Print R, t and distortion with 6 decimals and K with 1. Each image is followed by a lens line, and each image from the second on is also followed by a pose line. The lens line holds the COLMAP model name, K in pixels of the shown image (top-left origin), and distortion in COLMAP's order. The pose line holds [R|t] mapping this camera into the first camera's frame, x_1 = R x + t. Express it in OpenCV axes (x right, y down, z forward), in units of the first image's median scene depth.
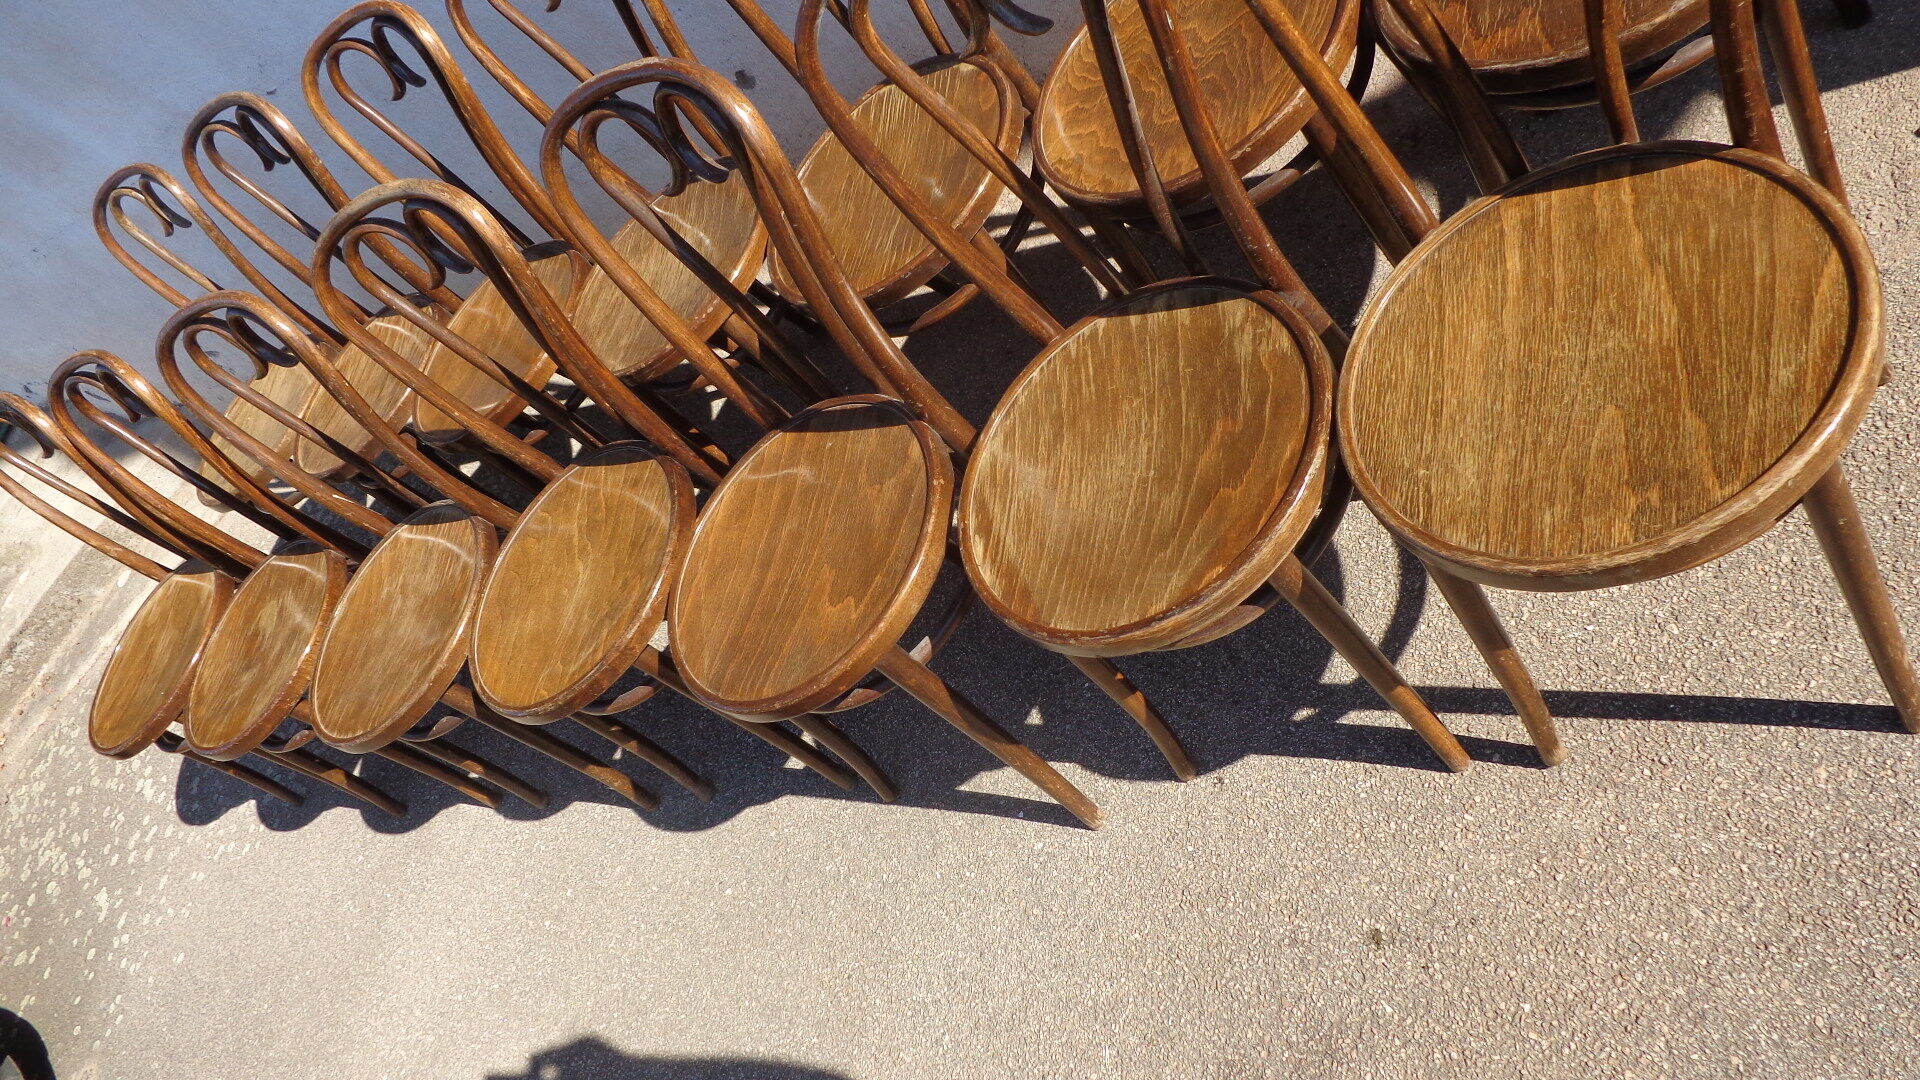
lens RADIAL K [[1453.4, 0, 984.9], [0, 1453.4, 530.8], [0, 0, 1]] dist [-0.012401, 0.000704]
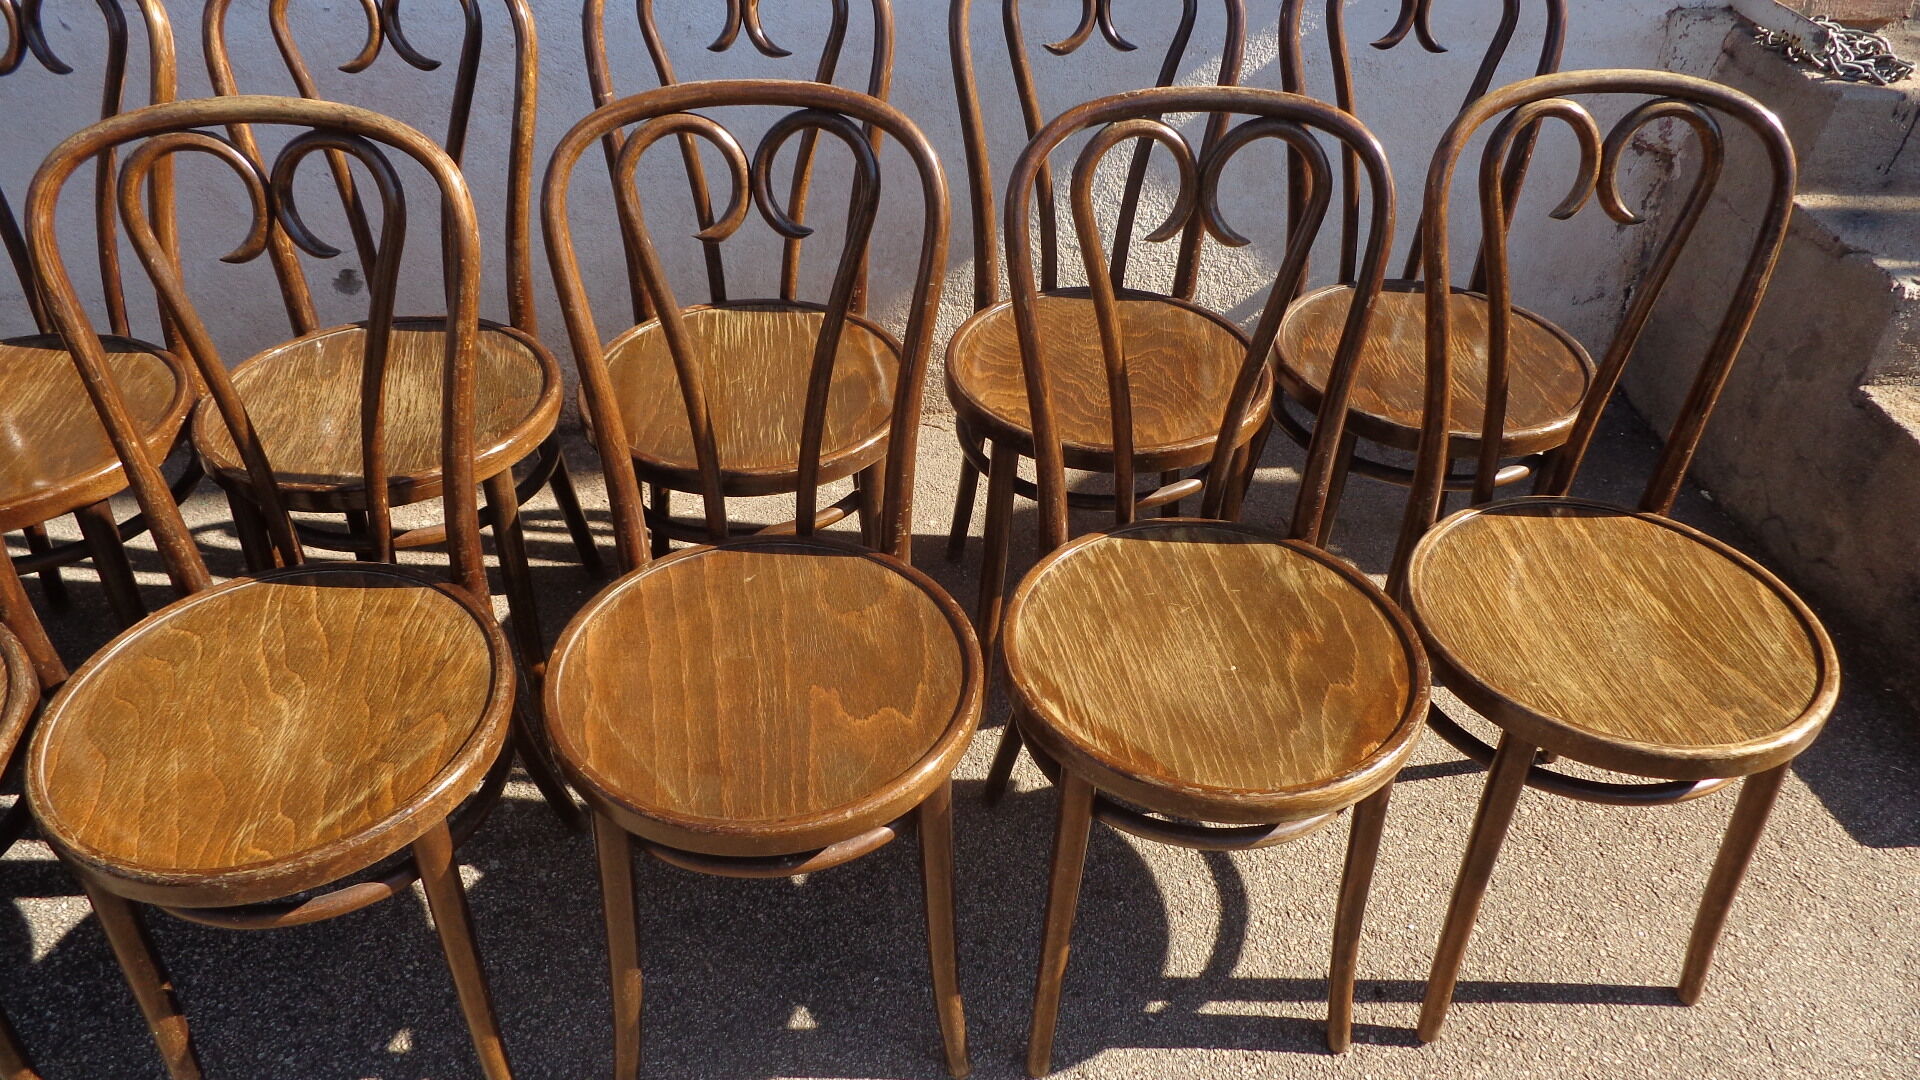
lens RADIAL K [[1391.9, 0, 960.0], [0, 1391.9, 540.0], [0, 0, 1]] dist [-0.014016, -0.001137]
pose [[0.747487, 0.325255, 0.579199, -0.511641], [-0.049220, 0.896648, -0.440000, 0.262386], [-0.662450, 0.300386, 0.686242, 0.369226]]
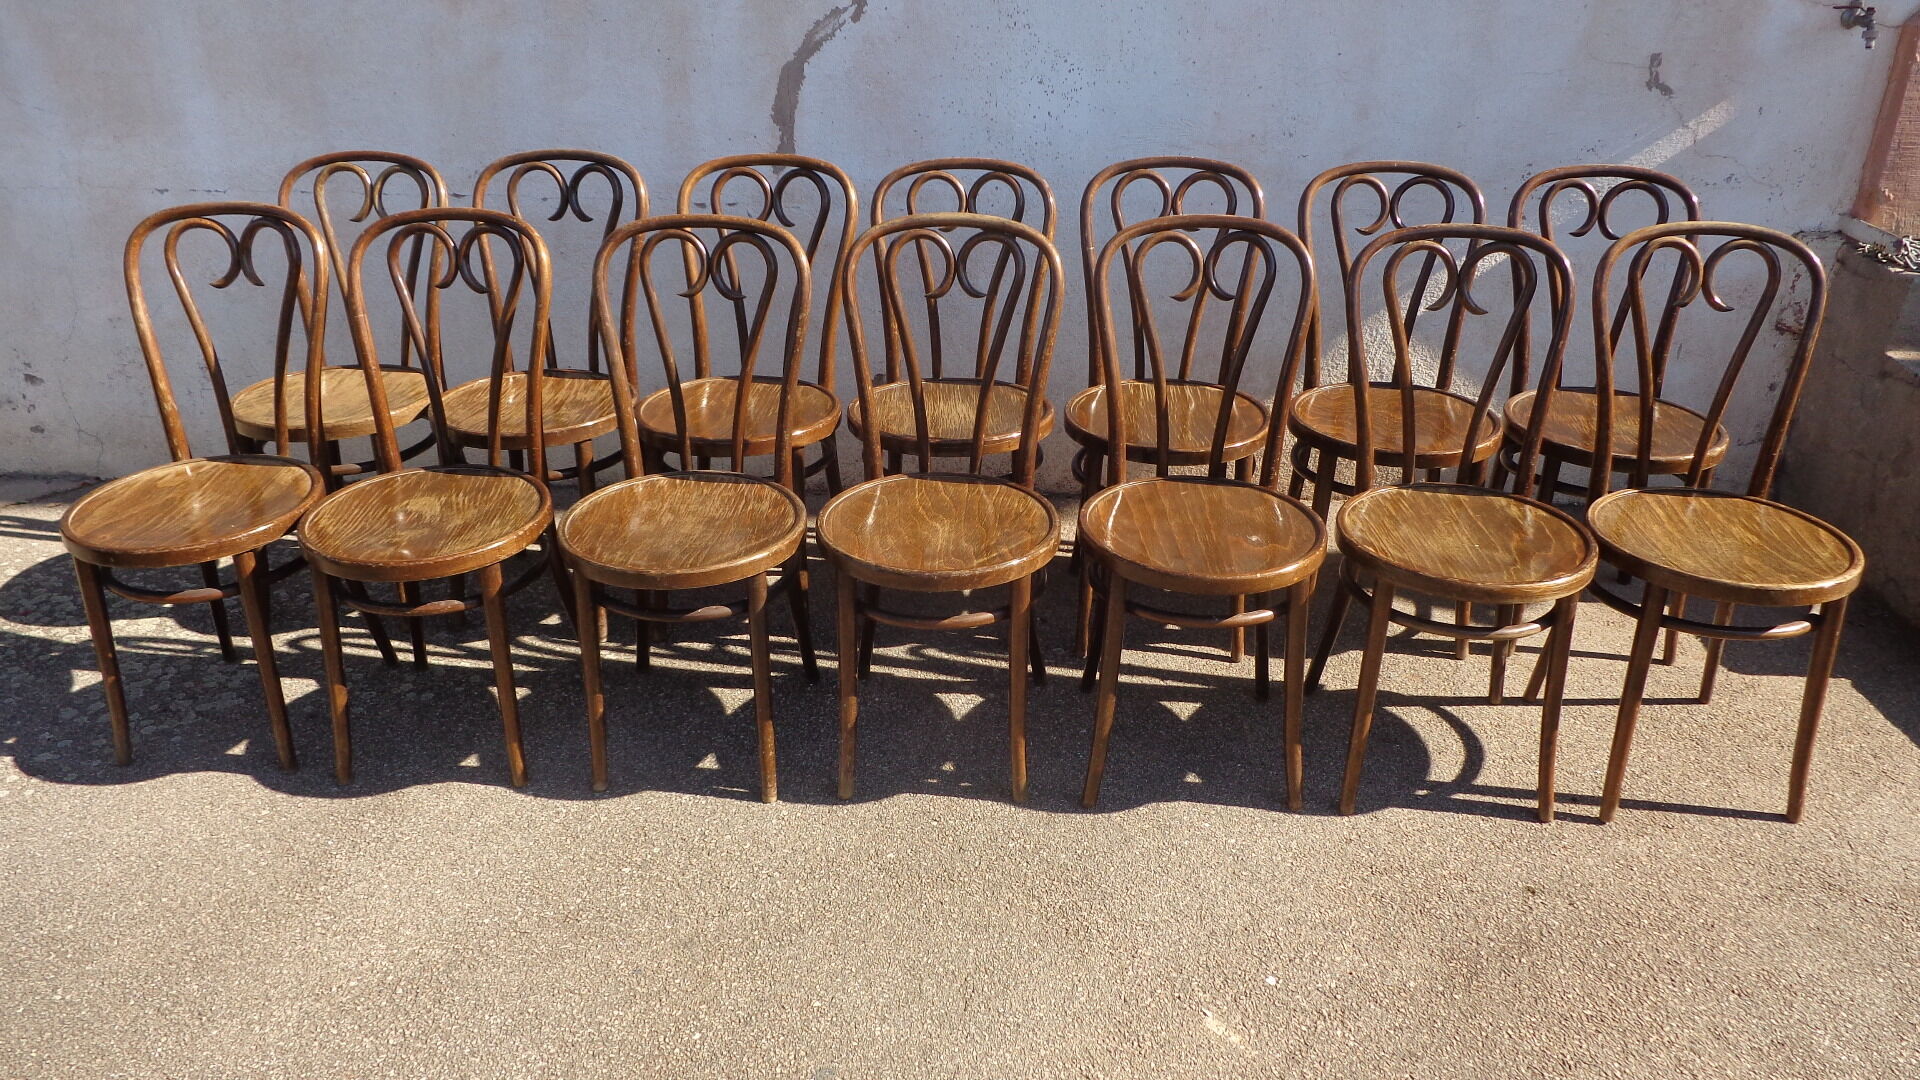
lens RADIAL K [[1391.9, 0, 960.0], [0, 1391.9, 540.0], [0, 0, 1]] dist [-0.014016, -0.001137]
pose [[0.794450, 0.481062, 0.370715, -0.813080], [-0.189217, 0.776075, -0.601586, 0.877229], [-0.577102, 0.407784, 0.707577, 0.165456]]
